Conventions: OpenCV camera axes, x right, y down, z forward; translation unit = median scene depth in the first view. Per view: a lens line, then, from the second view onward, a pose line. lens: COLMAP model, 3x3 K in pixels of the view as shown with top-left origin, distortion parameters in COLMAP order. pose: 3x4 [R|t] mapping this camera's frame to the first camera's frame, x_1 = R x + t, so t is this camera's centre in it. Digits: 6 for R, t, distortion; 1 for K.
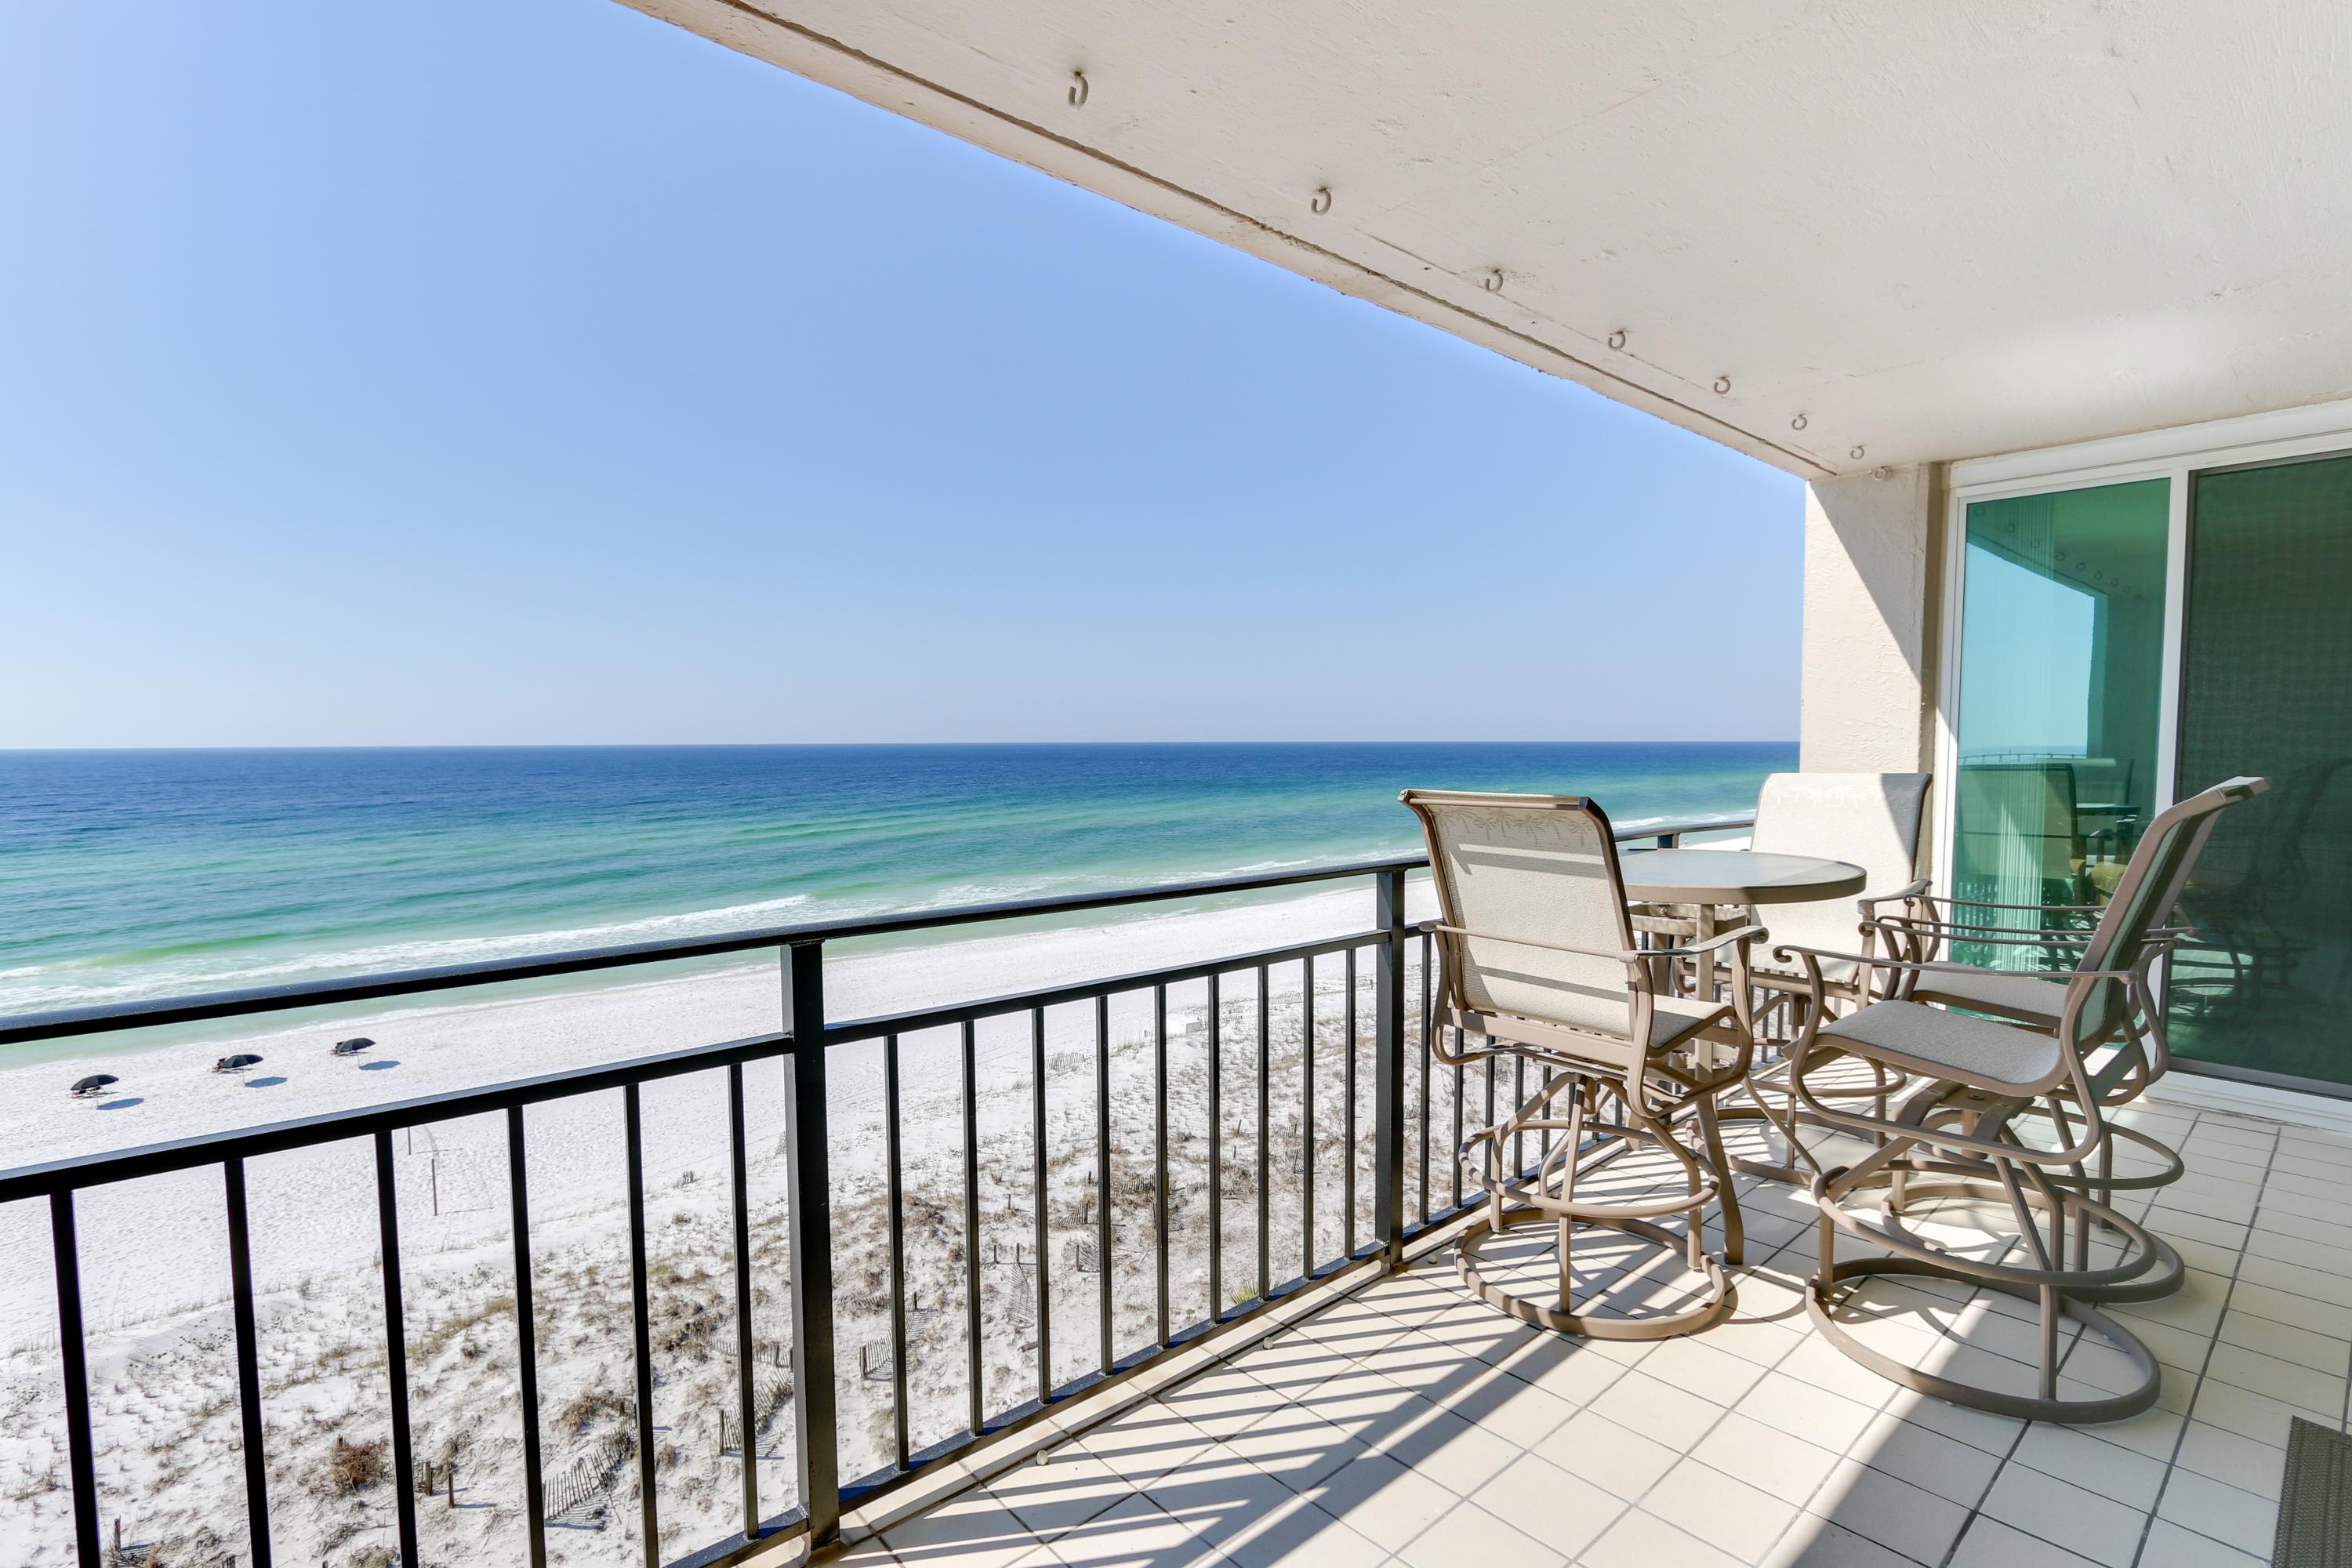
lens RADIAL K [[1096.1, 0, 1166.0], [0, 1096.1, 791.0], [0, 0, 1]] dist [-0.005194, -0.000667]
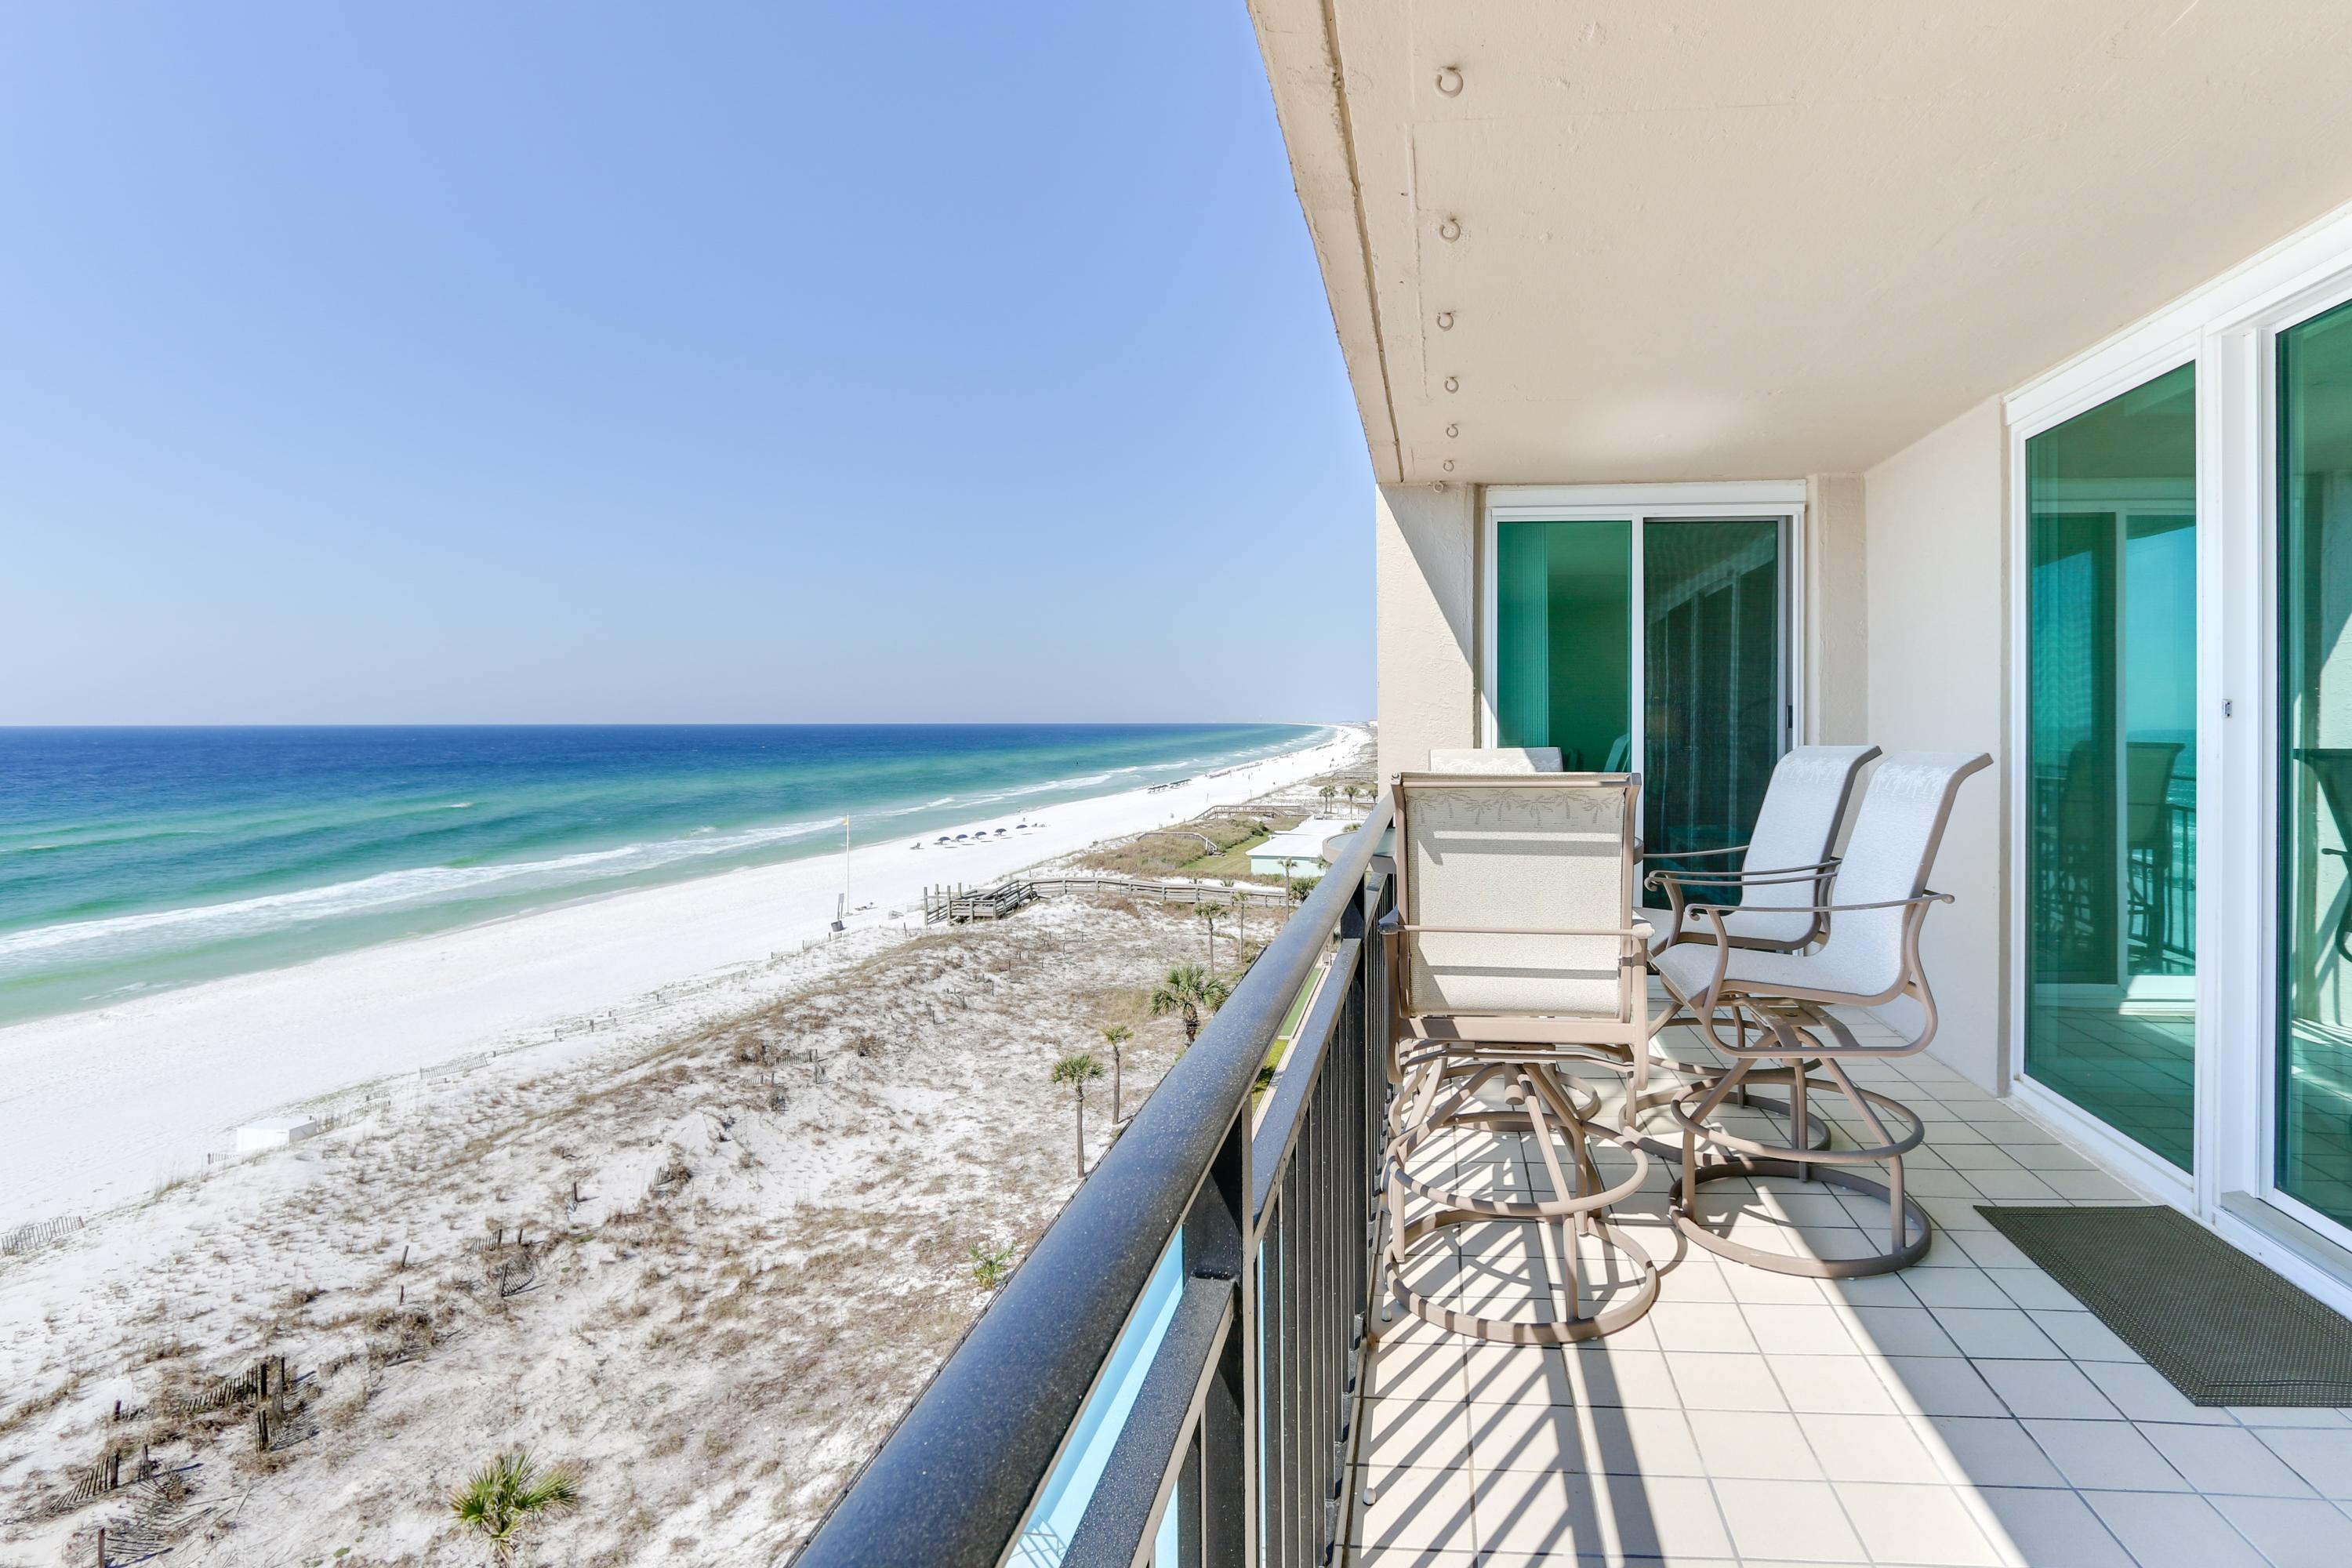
lens RADIAL K [[1167.8, 0, 1295.0], [0, 1167.8, 710.4], [0, 0, 1]] dist [-0.010983, 0.002069]
pose [[0.725464, 0.011008, 0.688172, -0.459047], [0.027821, 0.998586, -0.045301, -0.010059], [-0.687698, 0.052010, 0.724132, 0.368567]]
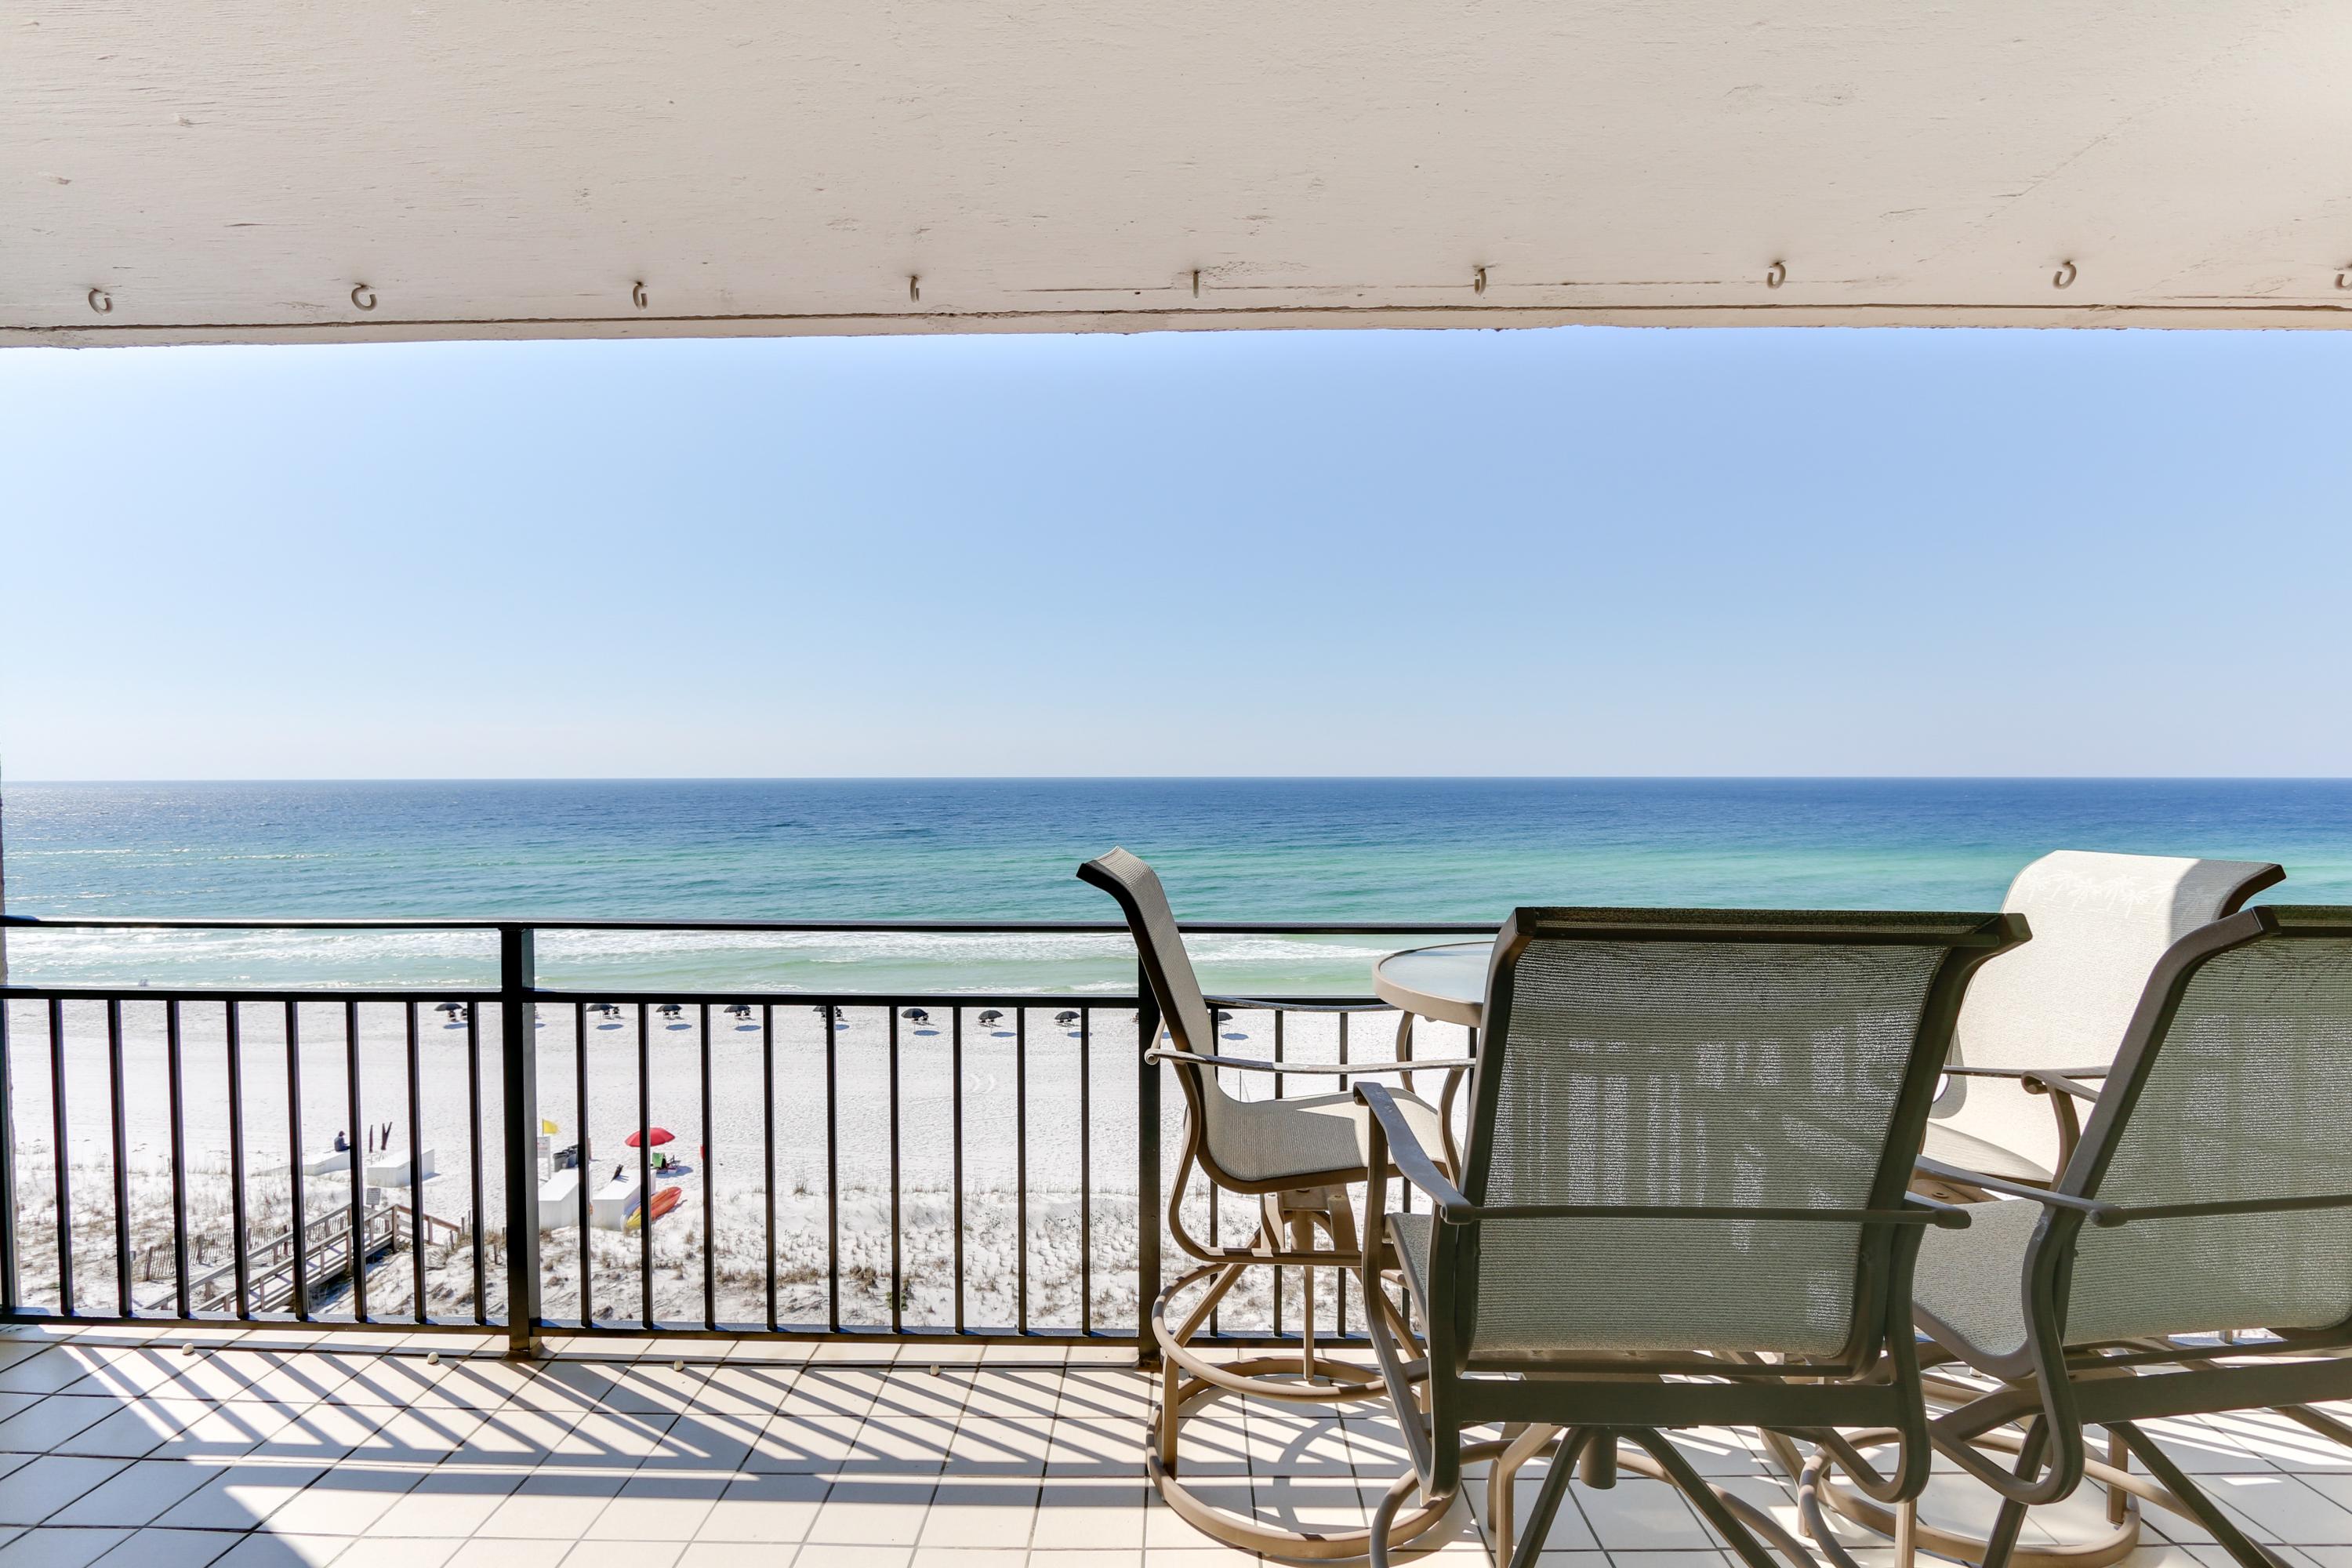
lens RADIAL K [[1096.1, 0, 1164.0], [0, 1096.1, 786.7], [0, 0, 1]] dist [-0.005194, -0.000667]
pose [[0.737772, 0.003494, -0.675040, 0.843526], [-0.025261, 0.999429, -0.022435, -0.027845], [0.674577, 0.033604, 0.737440, 0.319208]]
